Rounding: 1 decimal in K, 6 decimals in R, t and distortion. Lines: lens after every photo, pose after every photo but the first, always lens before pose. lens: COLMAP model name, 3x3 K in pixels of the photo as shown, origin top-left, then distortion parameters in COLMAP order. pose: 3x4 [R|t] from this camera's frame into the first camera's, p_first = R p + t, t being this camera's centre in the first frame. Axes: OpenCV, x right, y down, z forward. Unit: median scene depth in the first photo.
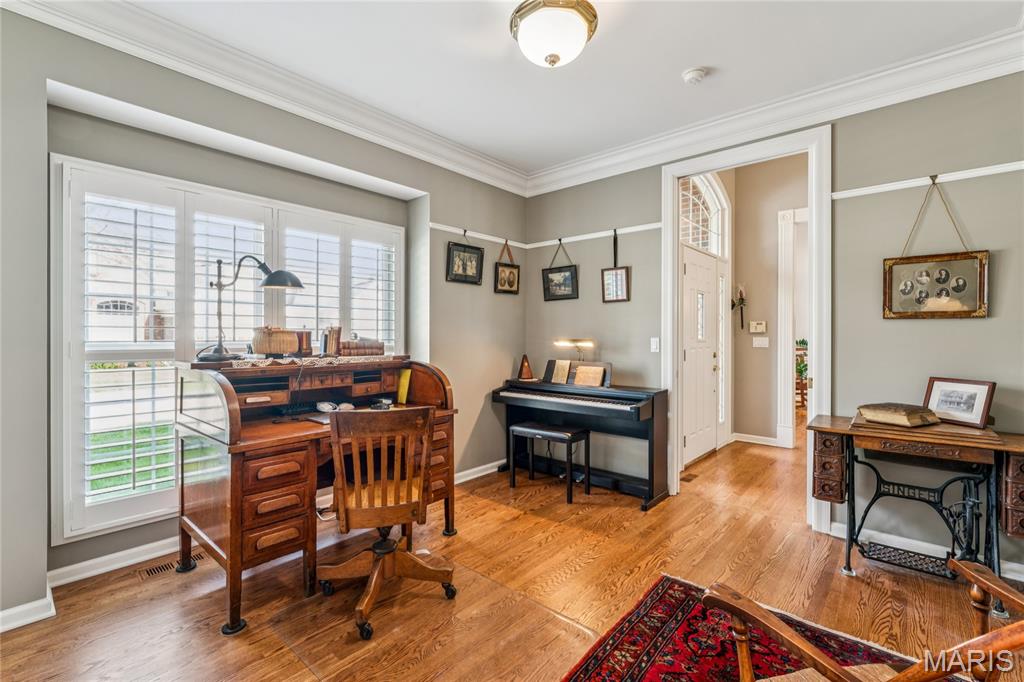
lens RADIAL K [[446.8, 0, 515.5], [0, 446.8, 339.4], [0, 0, 1]] dist [-0.002541, -0.001016]
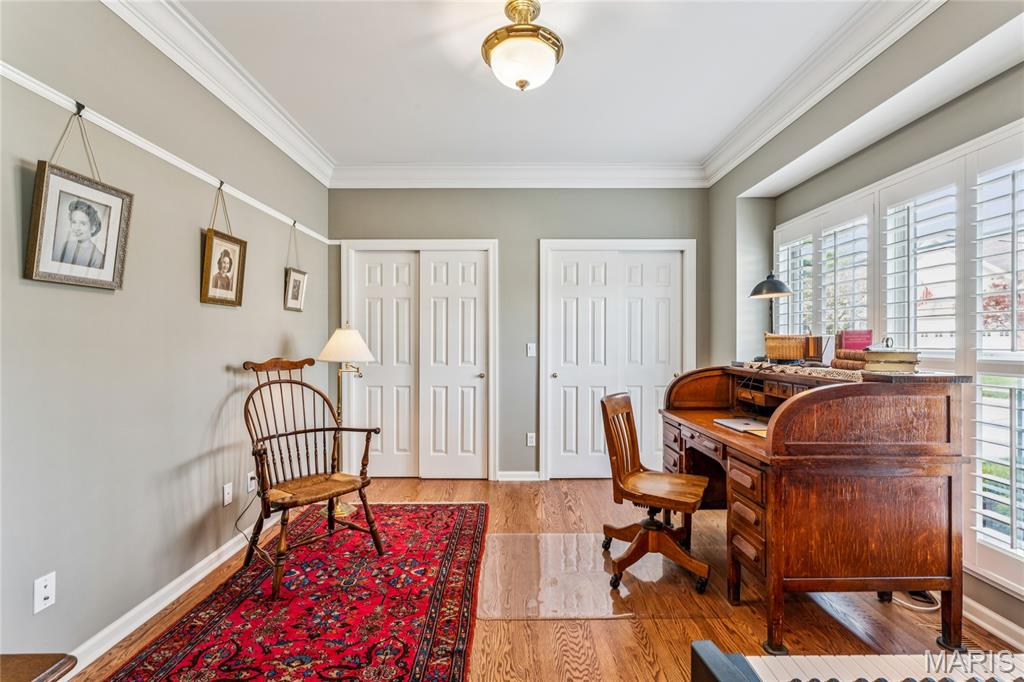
lens RADIAL K [[446.8, 0, 515.3], [0, 446.8, 340.2], [0, 0, 1]] dist [-0.002541, -0.001016]
pose [[-0.750126, -0.007522, -0.661253, 0.827093], [-0.007077, 0.999969, -0.003347, -0.007089], [0.661257, 0.002169, -0.750156, 1.832079]]
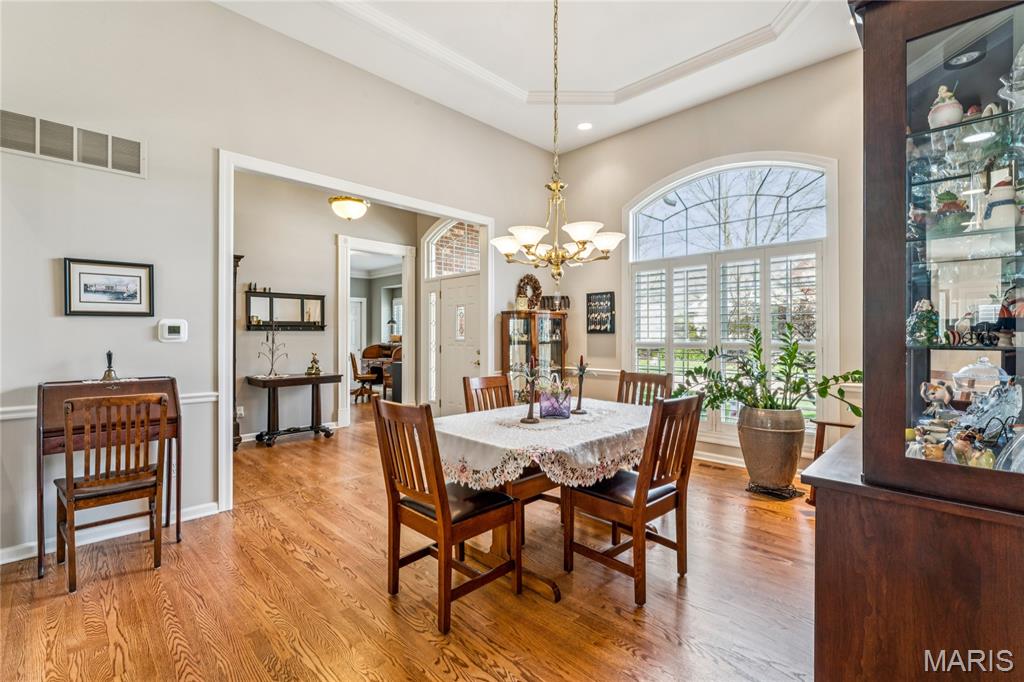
lens RADIAL K [[446.8, 0, 510.5], [0, 446.8, 336.5], [0, 0, 1]] dist [-0.002541, -0.001016]
pose [[-0.060743, 0.000307, -0.998153, 4.218135], [-0.006911, 0.999976, 0.000729, -0.030221], [0.998129, 0.006943, -0.060740, 2.940203]]
